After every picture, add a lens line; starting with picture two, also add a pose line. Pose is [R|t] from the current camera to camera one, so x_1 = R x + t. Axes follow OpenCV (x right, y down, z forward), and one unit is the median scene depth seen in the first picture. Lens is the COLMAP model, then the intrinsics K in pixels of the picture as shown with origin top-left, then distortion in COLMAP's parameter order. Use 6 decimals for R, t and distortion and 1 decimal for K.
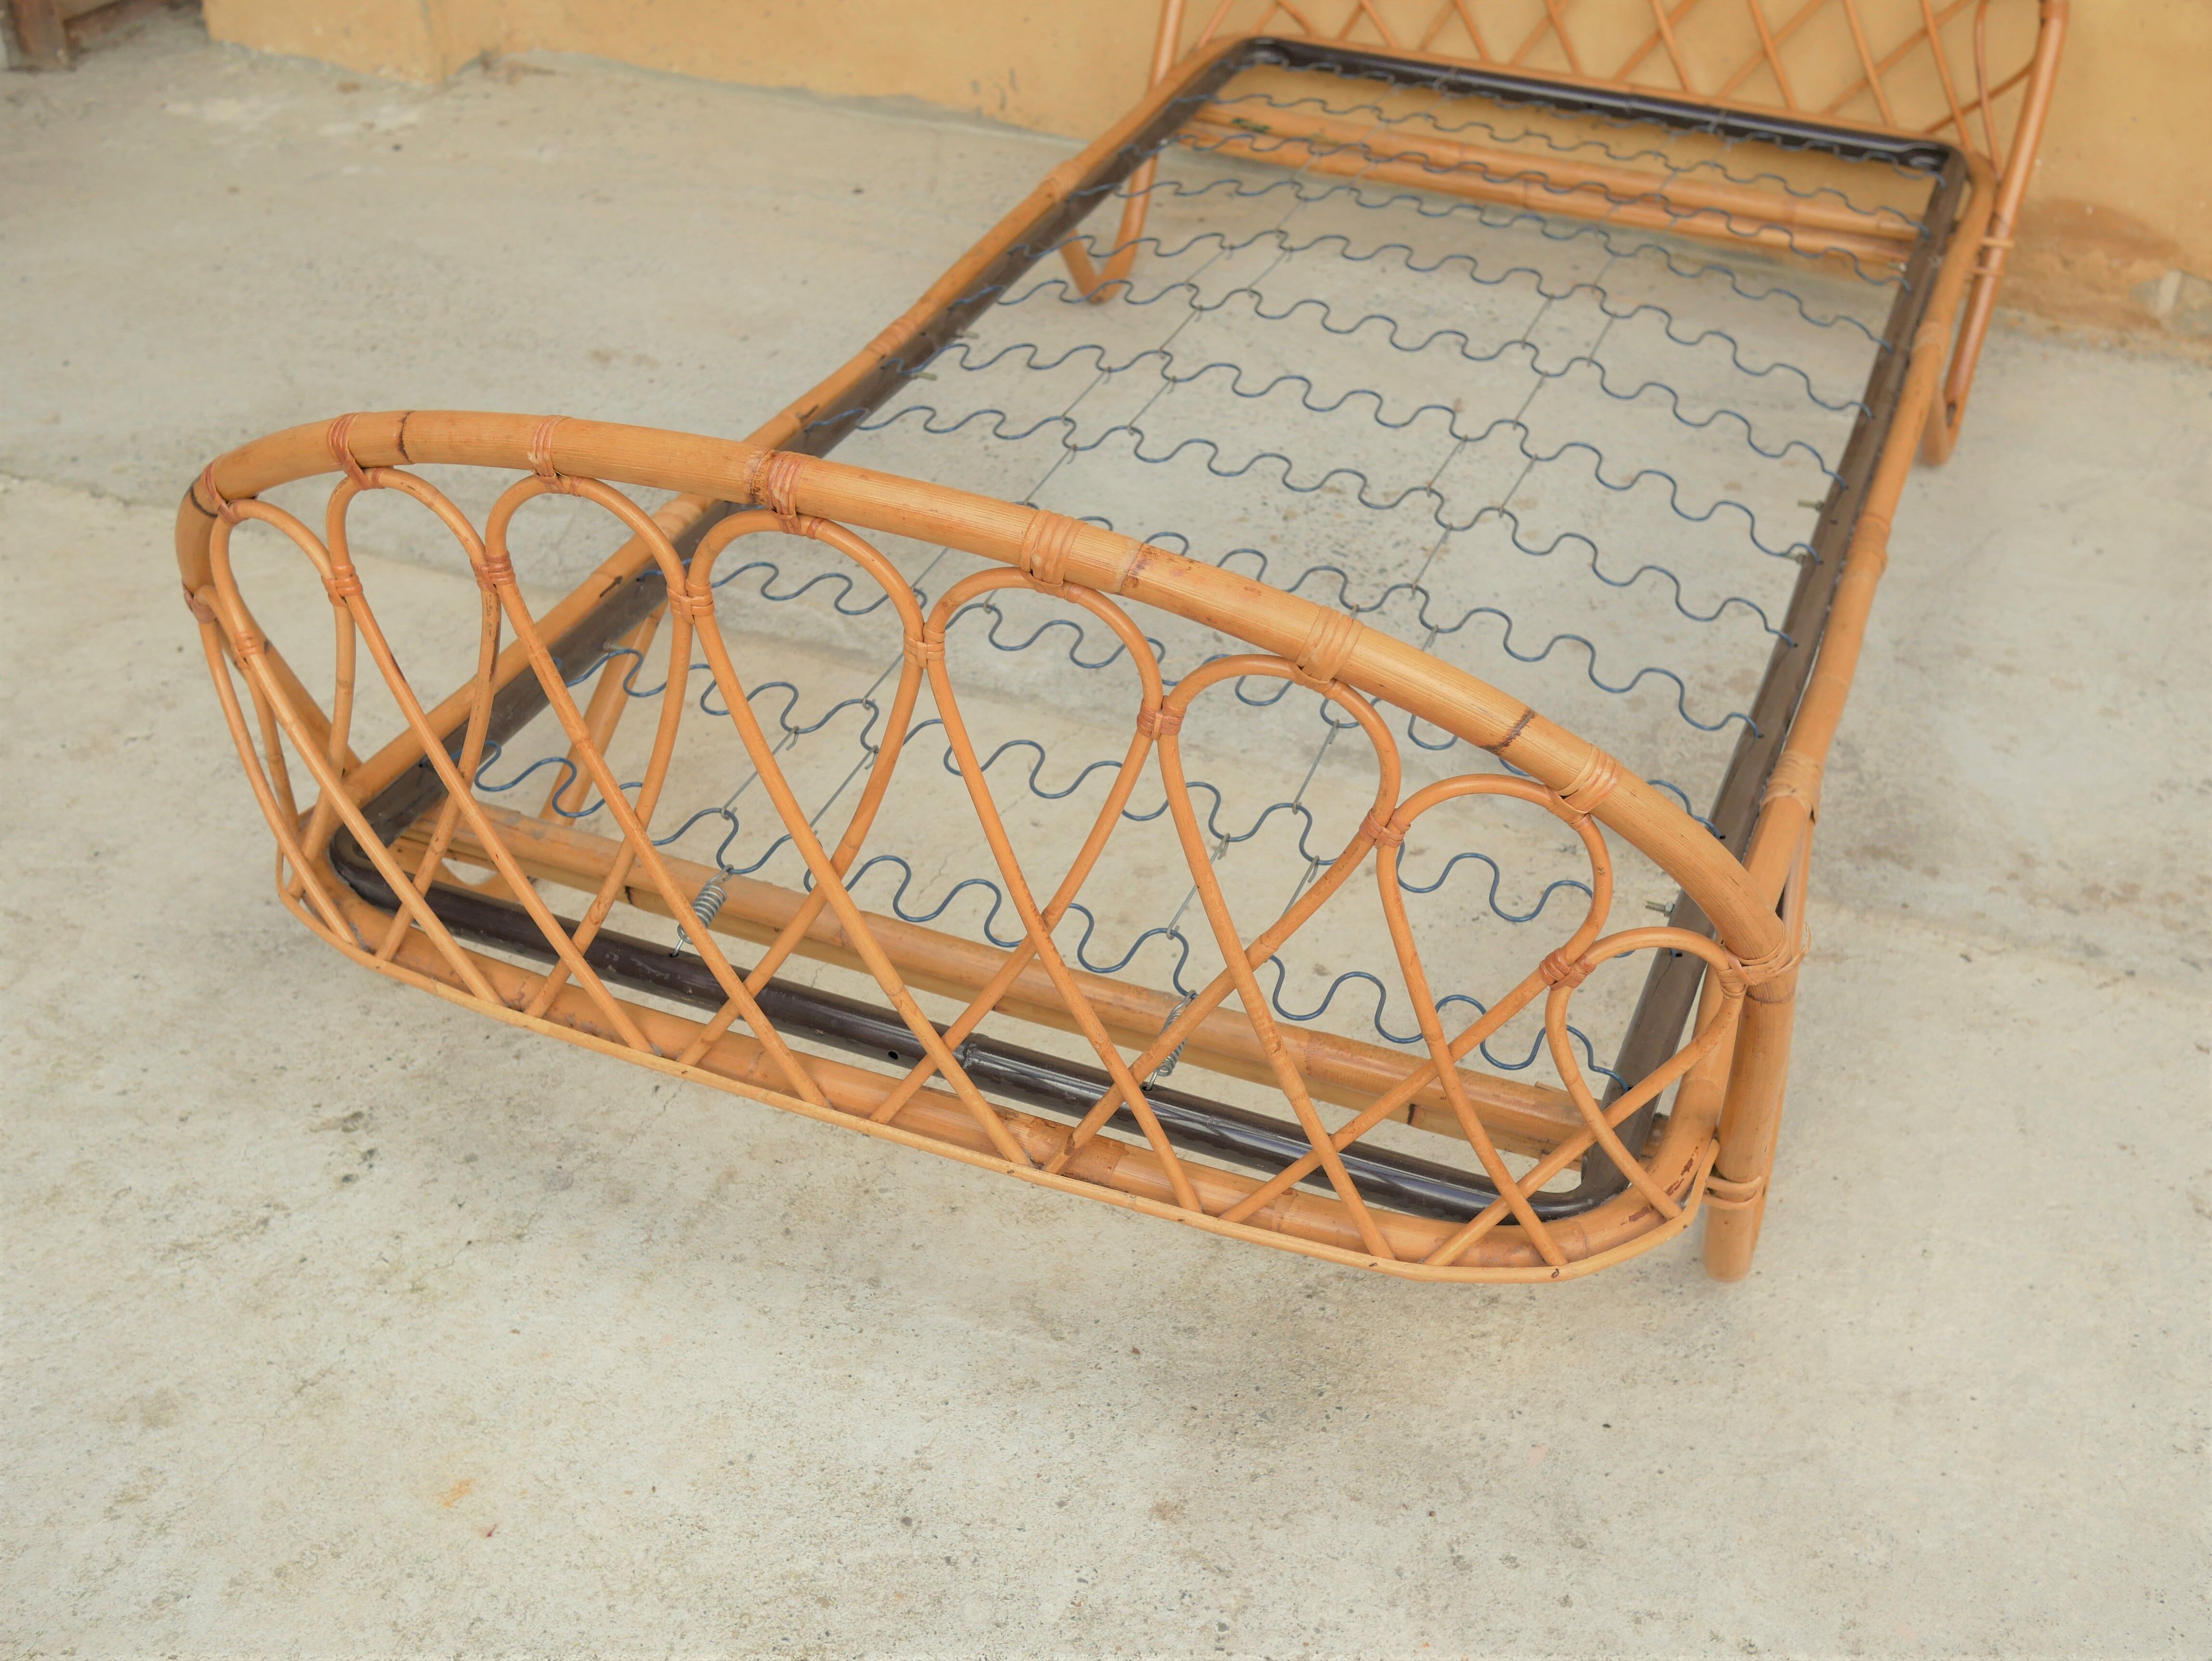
lens RADIAL K [[2304.6, 0, 1134.2], [0, 2304.6, 801.1], [0, 0, 1]] dist [-0.016137, 0.004285]
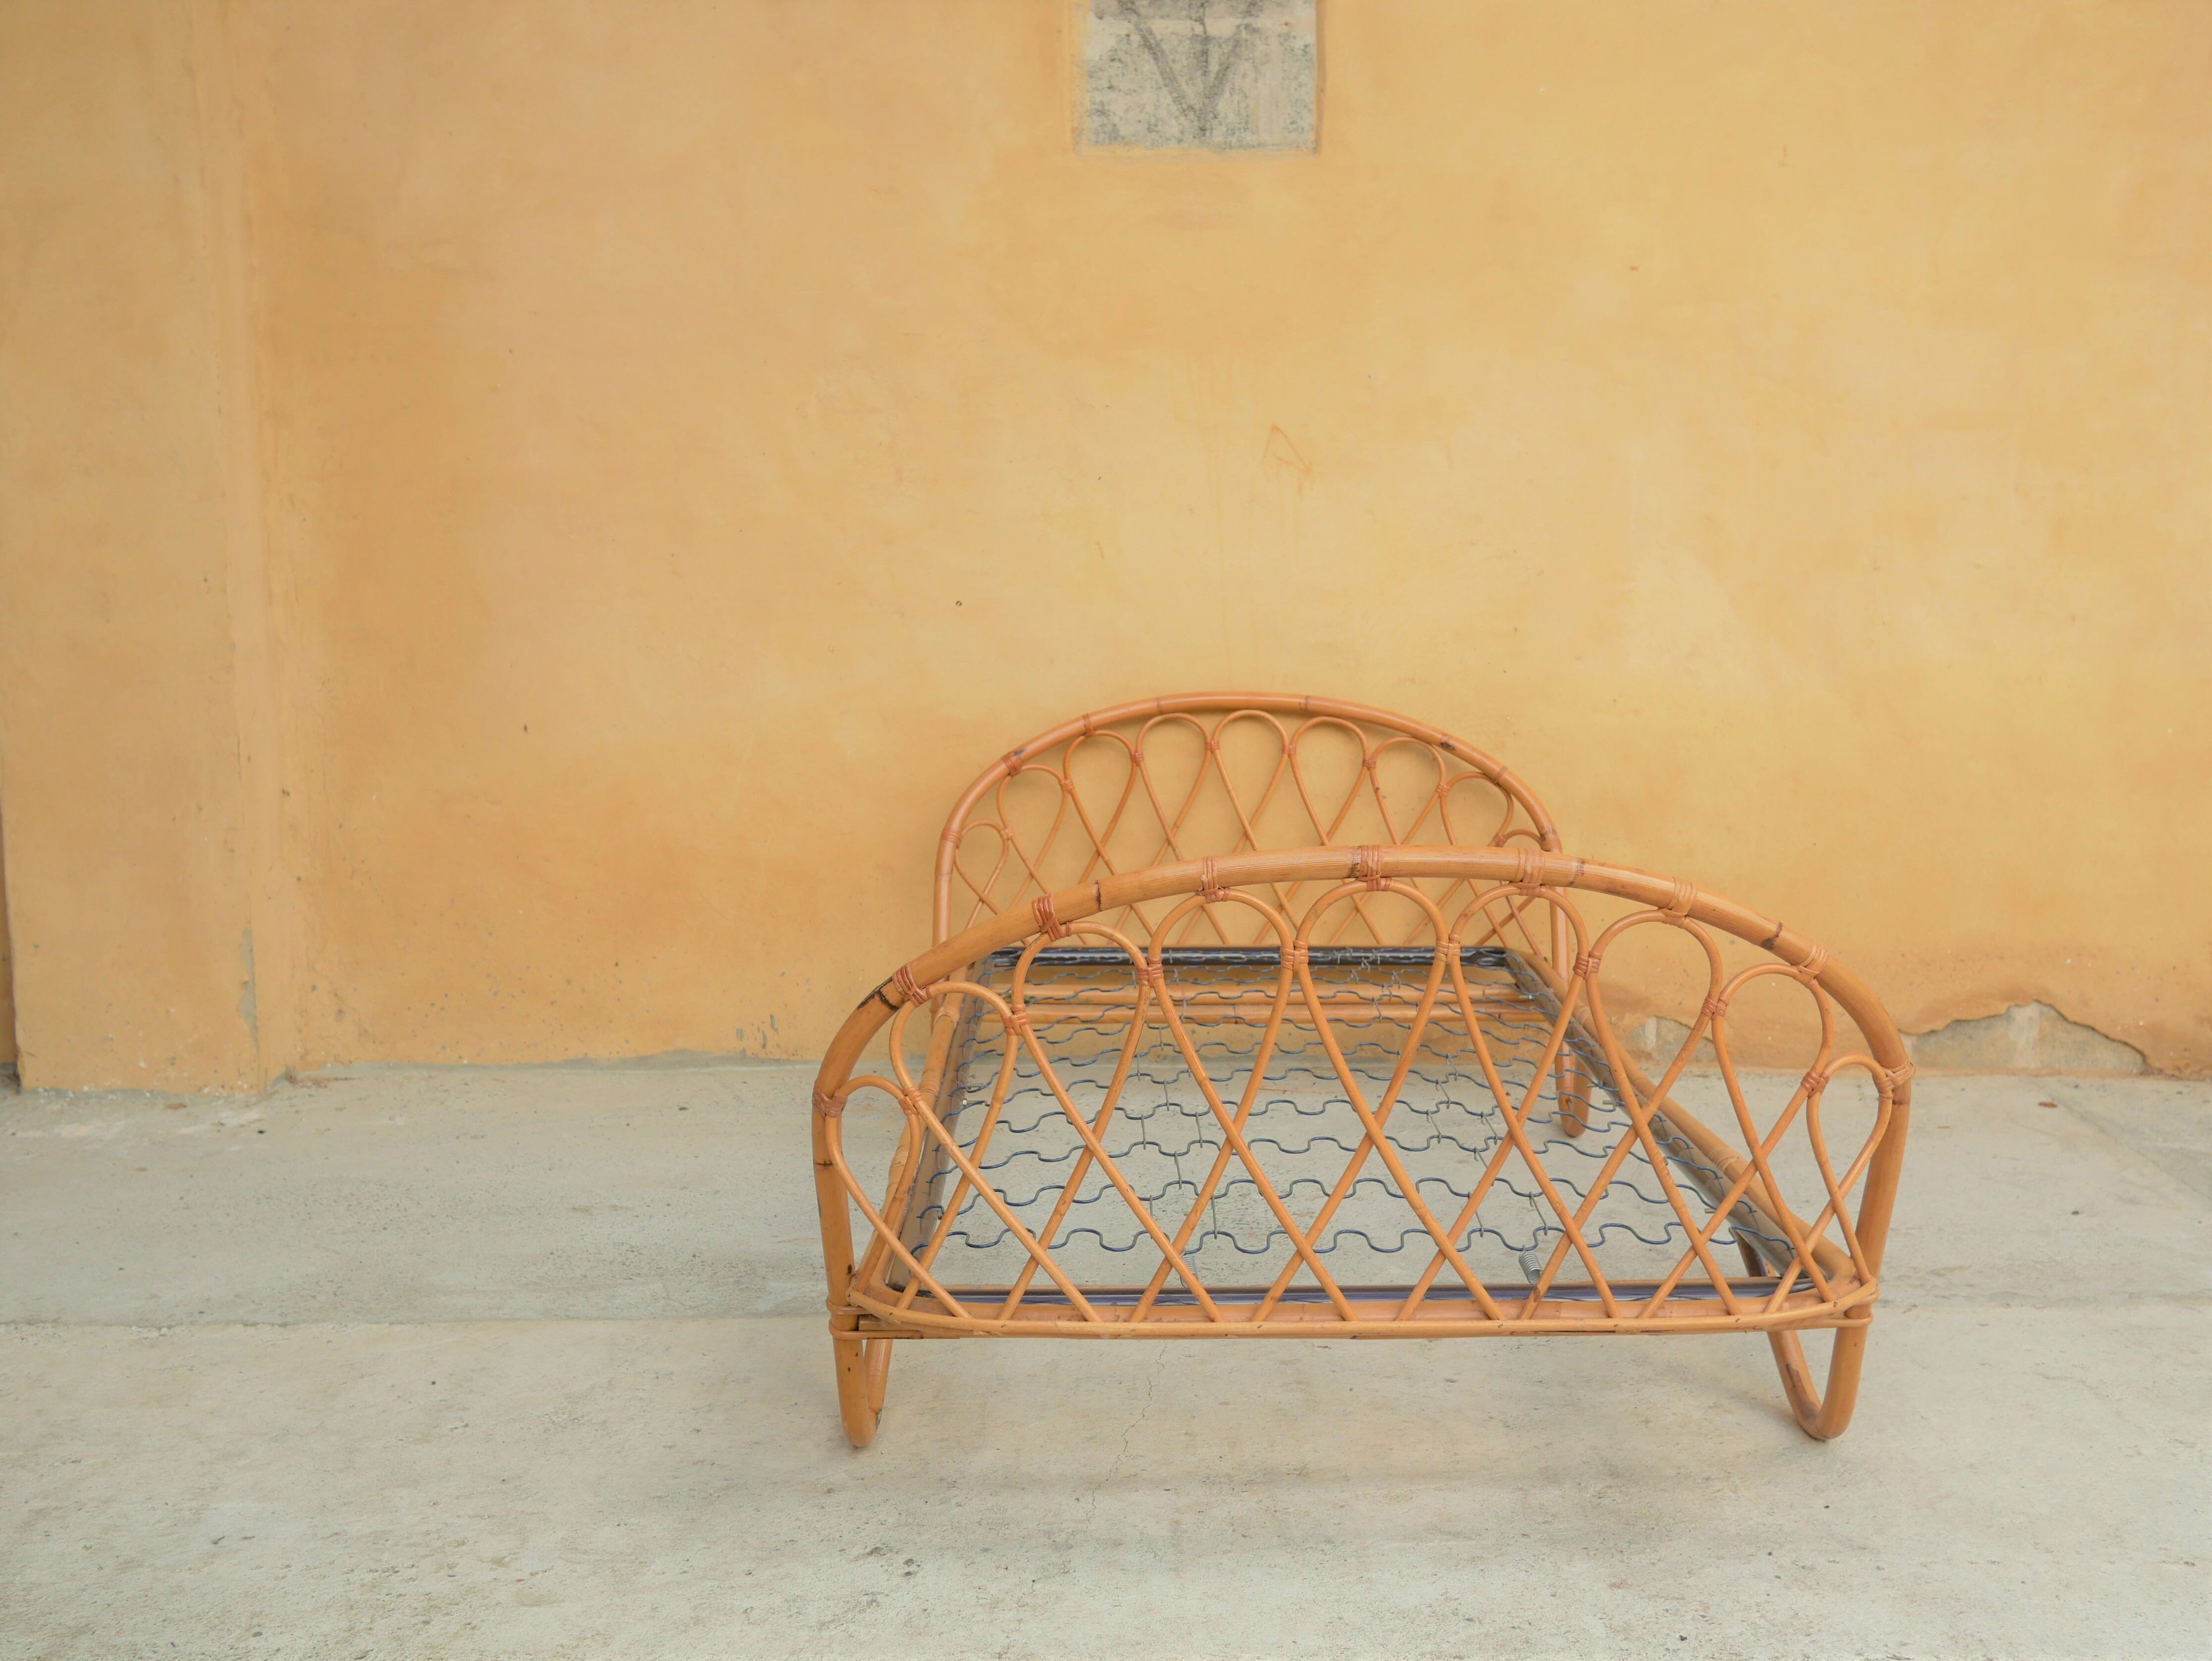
lens RADIAL K [[2304.6, 0, 1134.2], [0, 2304.6, 801.1], [0, 0, 1]] dist [-0.016137, 0.004285]
pose [[0.930119, -0.079038, 0.358652, -0.346501], [0.244505, 0.861949, -0.444141, 0.209462], [-0.274036, 0.500796, 0.821040, -0.160246]]
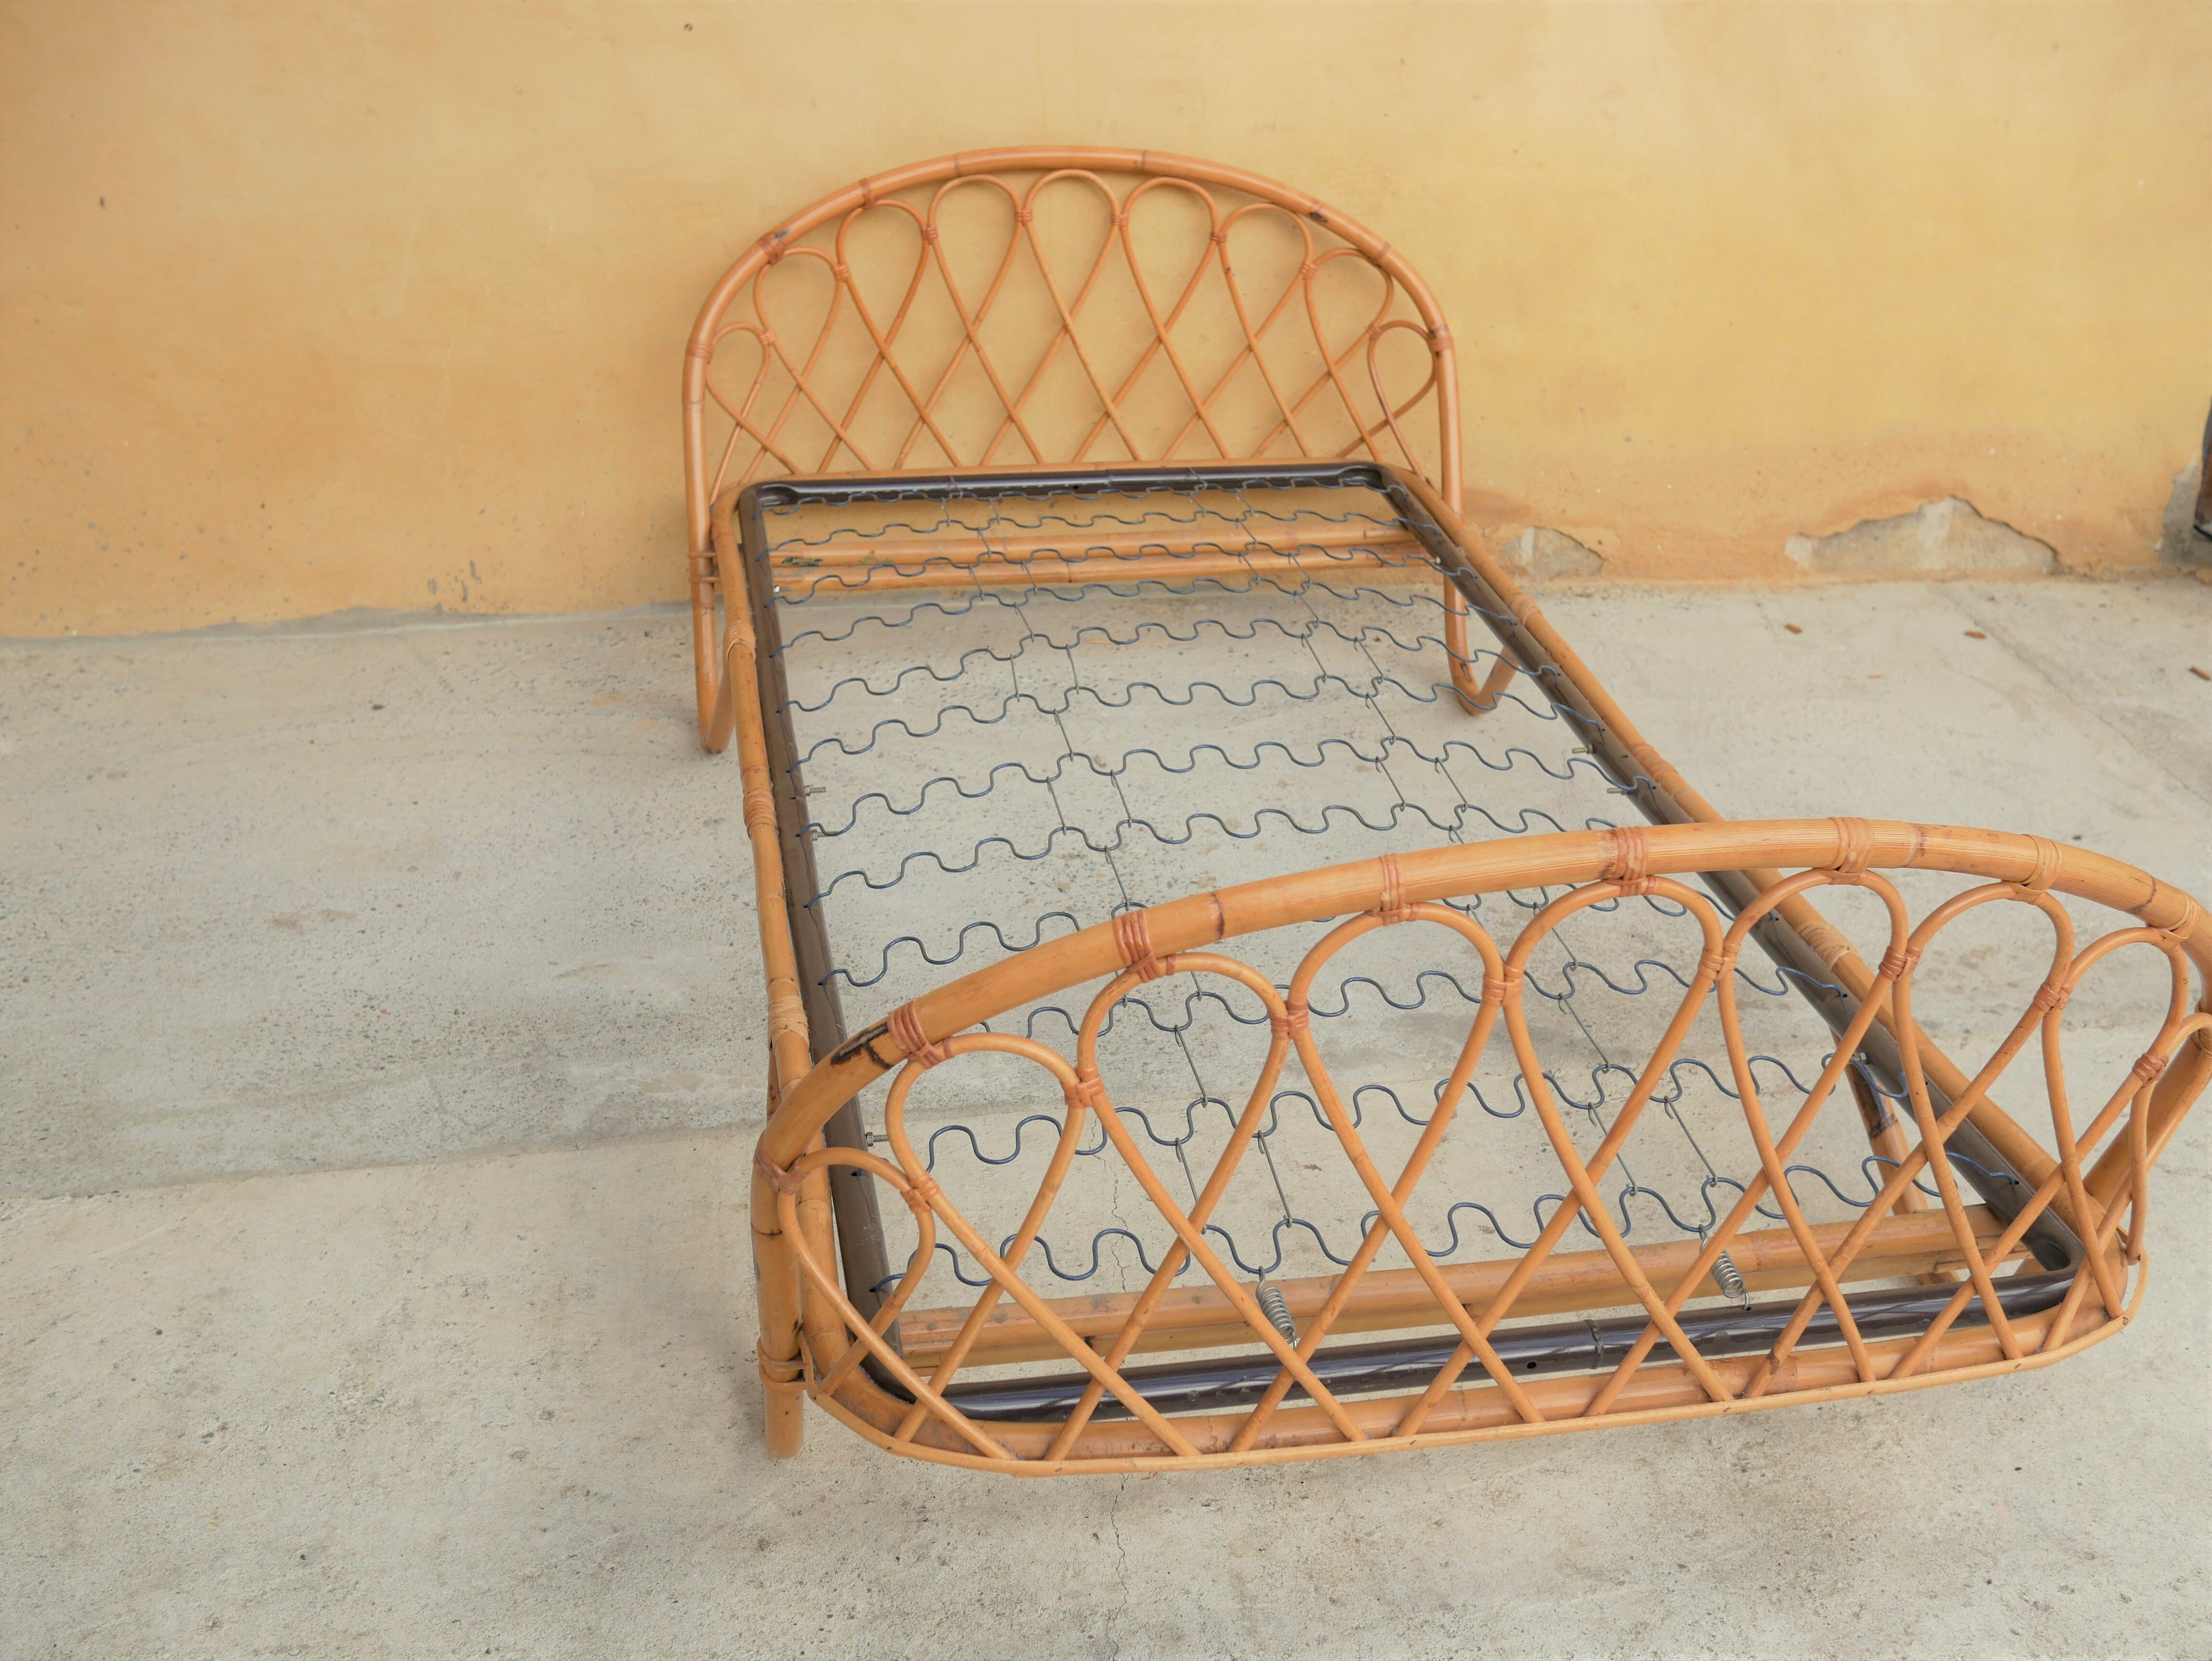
lens RADIAL K [[2338.9, 0, 1109.9], [0, 2338.9, 766.0], [0, 0, 1]] dist [-0.019629, 0.012126]
pose [[0.860913, -0.230240, 0.453672, -0.329063], [0.308440, 0.945372, -0.105533, -0.046346], [-0.404591, 0.230785, 0.884898, 0.013060]]
